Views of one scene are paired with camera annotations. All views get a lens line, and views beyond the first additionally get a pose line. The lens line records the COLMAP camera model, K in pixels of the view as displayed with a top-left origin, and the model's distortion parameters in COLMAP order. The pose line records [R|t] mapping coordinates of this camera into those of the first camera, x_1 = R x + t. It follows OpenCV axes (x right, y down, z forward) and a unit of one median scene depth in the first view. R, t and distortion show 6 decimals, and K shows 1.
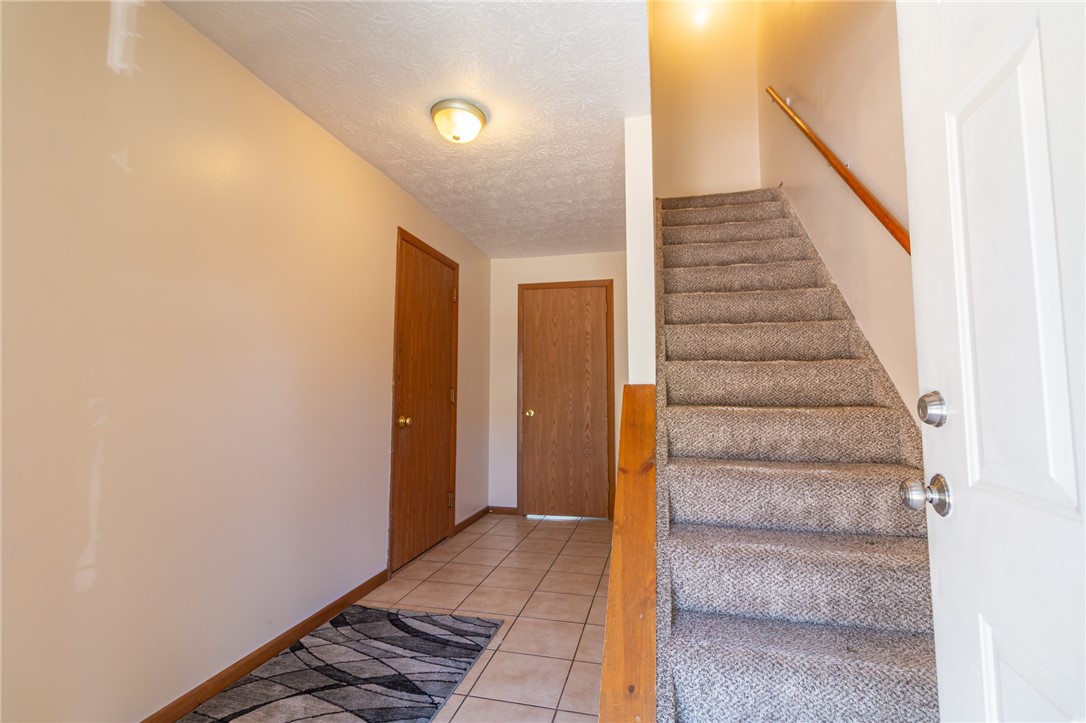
lens RADIAL K [[508.0, 0, 546.1], [0, 508.0, 354.0], [0, 0, 1]] dist [0.002503, 0.001435]
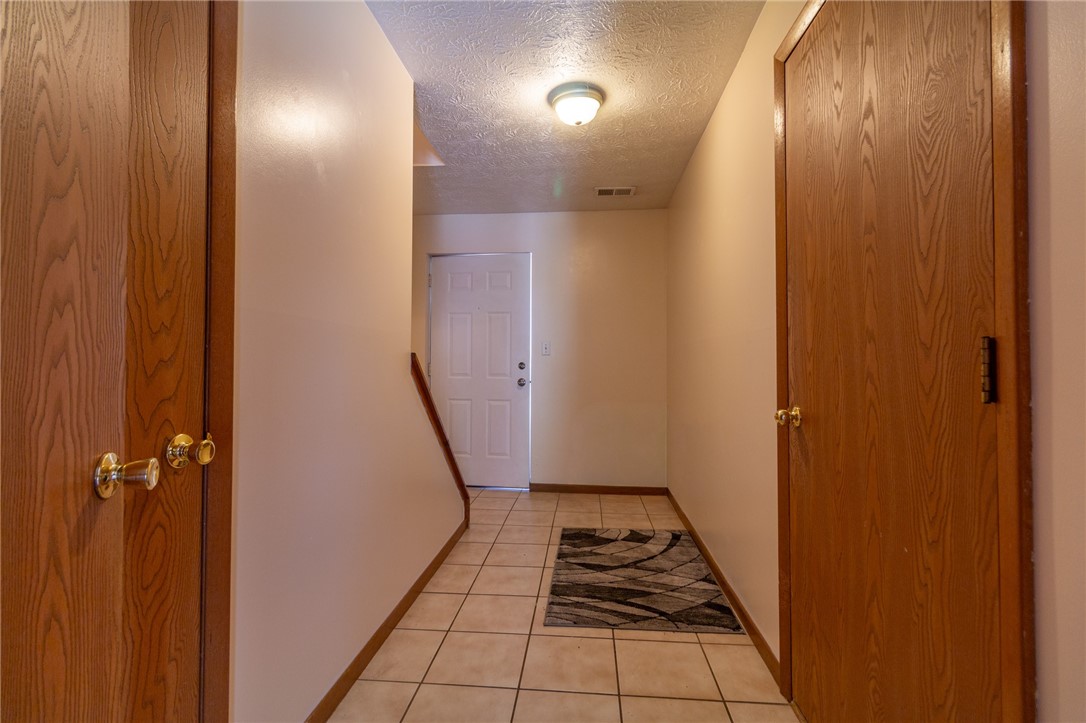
lens RADIAL K [[508.0, 0, 546.1], [0, 508.0, 354.0], [0, 0, 1]] dist [0.002503, 0.001435]
pose [[-0.990182, -0.006736, -0.139623, 0.037089], [0.006553, 0.995503, -0.094502, 0.153997], [0.139632, -0.094489, -0.985685, 1.931890]]
